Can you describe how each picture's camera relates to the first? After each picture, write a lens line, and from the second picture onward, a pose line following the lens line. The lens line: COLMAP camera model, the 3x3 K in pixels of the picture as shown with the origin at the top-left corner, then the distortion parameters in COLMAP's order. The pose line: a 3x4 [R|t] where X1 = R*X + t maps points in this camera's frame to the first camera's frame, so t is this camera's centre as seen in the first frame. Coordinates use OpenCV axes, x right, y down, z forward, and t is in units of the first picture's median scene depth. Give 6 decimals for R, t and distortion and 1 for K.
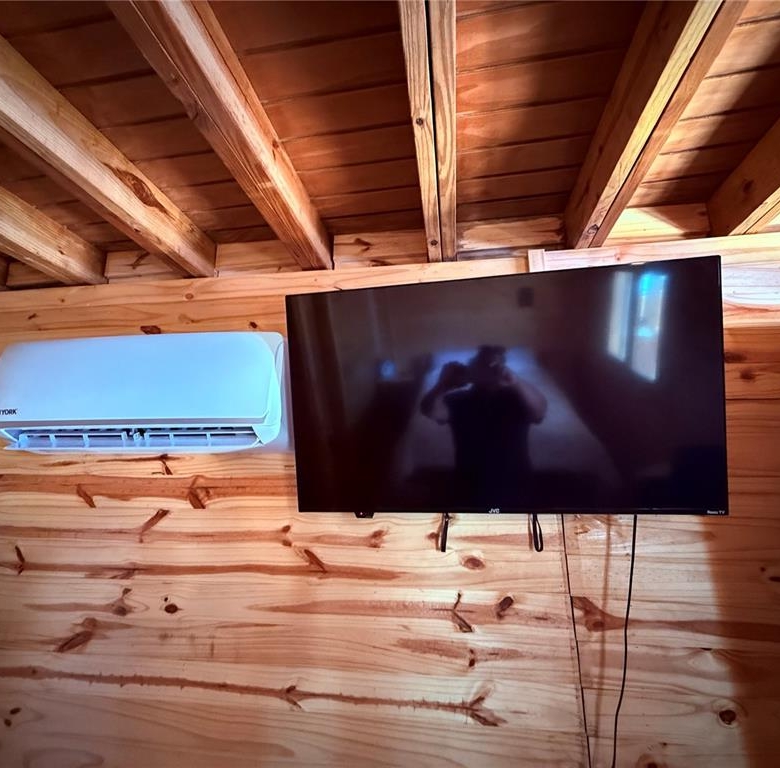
lens RADIAL K [[407.3, 0, 387.0], [0, 407.3, 385.7], [0, 0, 1]] dist [0.001757, -0.000662]
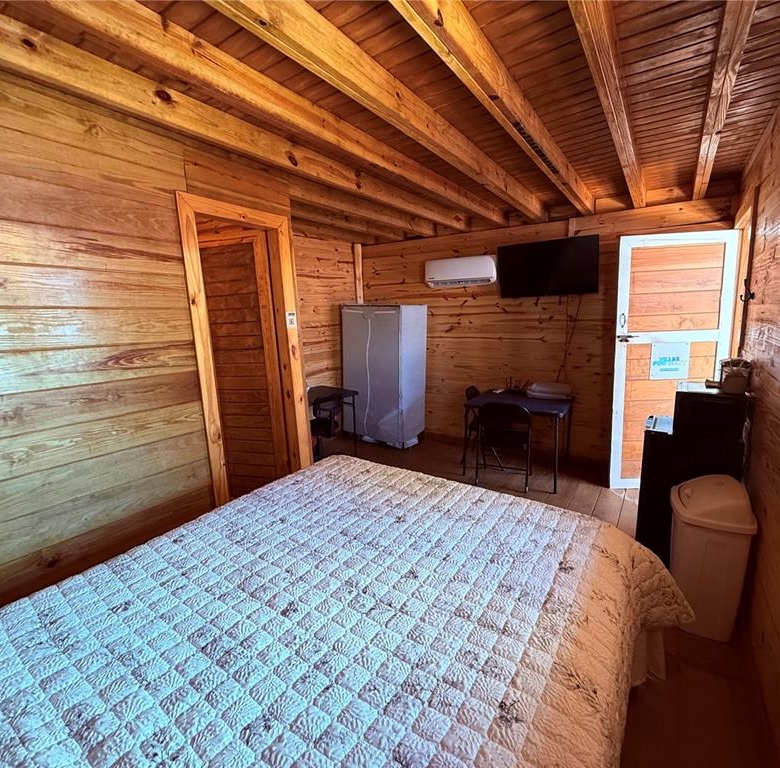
lens RADIAL K [[407.3, 0, 388.9], [0, 407.3, 384.6], [0, 0, 1]] dist [0.001757, -0.000662]
pose [[0.907122, 0.047620, -0.418165, 0.515845], [0.129480, 0.913812, 0.384945, -0.622065], [0.400455, -0.403336, 0.822773, -3.151744]]
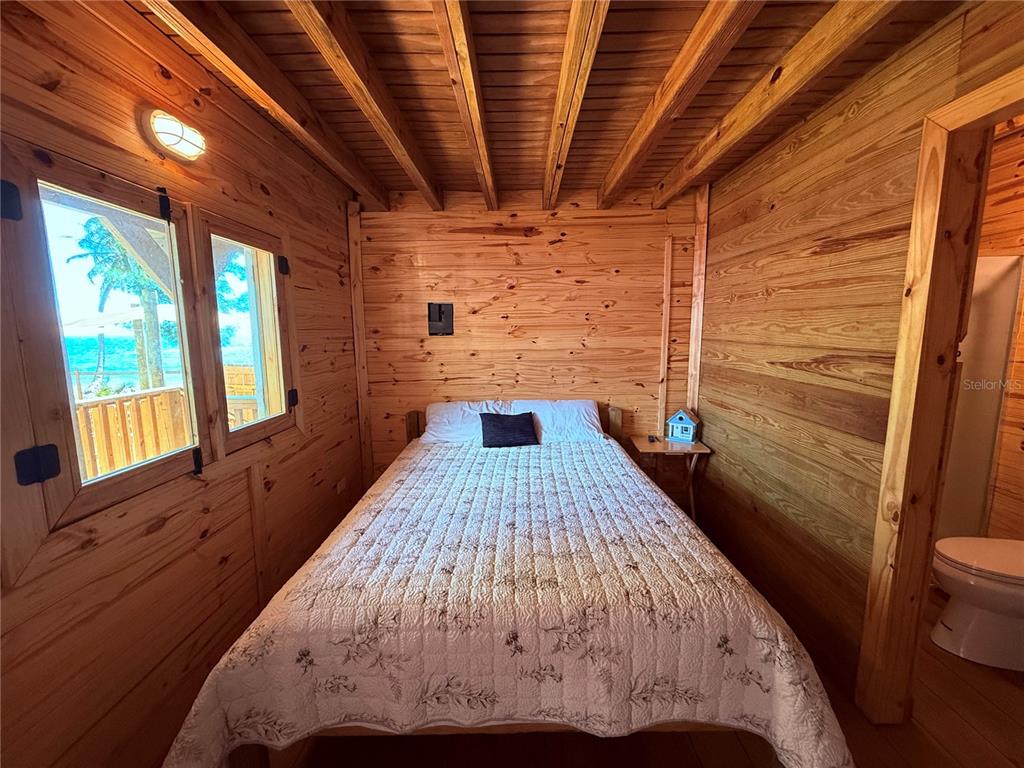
lens RADIAL K [[408.3, 0, 510.6], [0, 408.3, 384.4], [0, 0, 1]] dist [-0.001497, 0.000577]
pose [[-0.989073, 0.031160, -0.144098, 0.151202], [0.047966, 0.992245, -0.114670, 0.078200], [0.139407, -0.120328, -0.982897, -0.470750]]
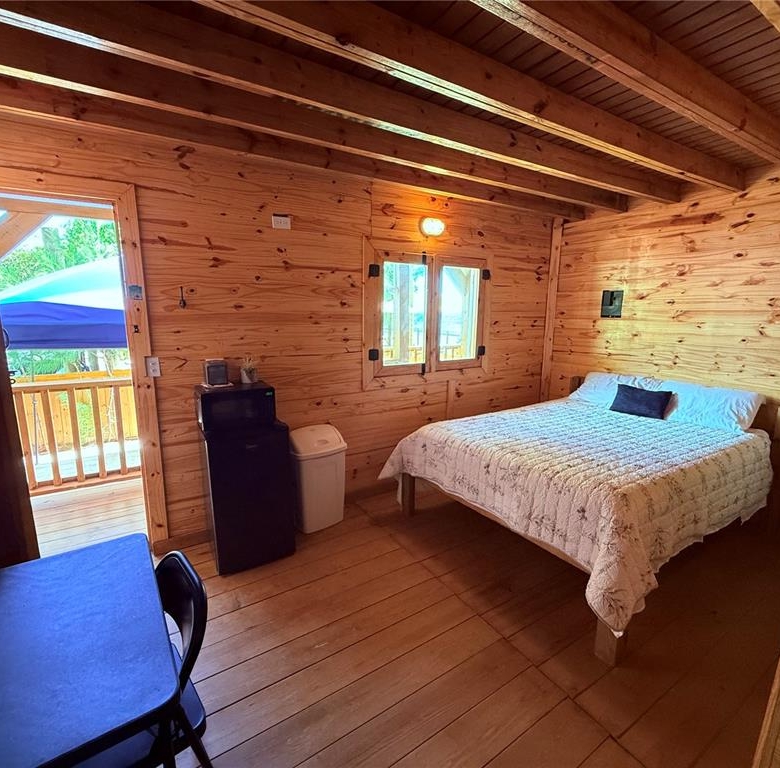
lens RADIAL K [[407.3, 0, 387.4], [0, 407.3, 384.2], [0, 0, 1]] dist [0.001757, -0.000662]
pose [[-0.662068, -0.139048, 0.736431, -1.230639], [-0.189687, 0.981733, 0.014831, 0.255381], [-0.725041, -0.129872, -0.676350, 0.361071]]
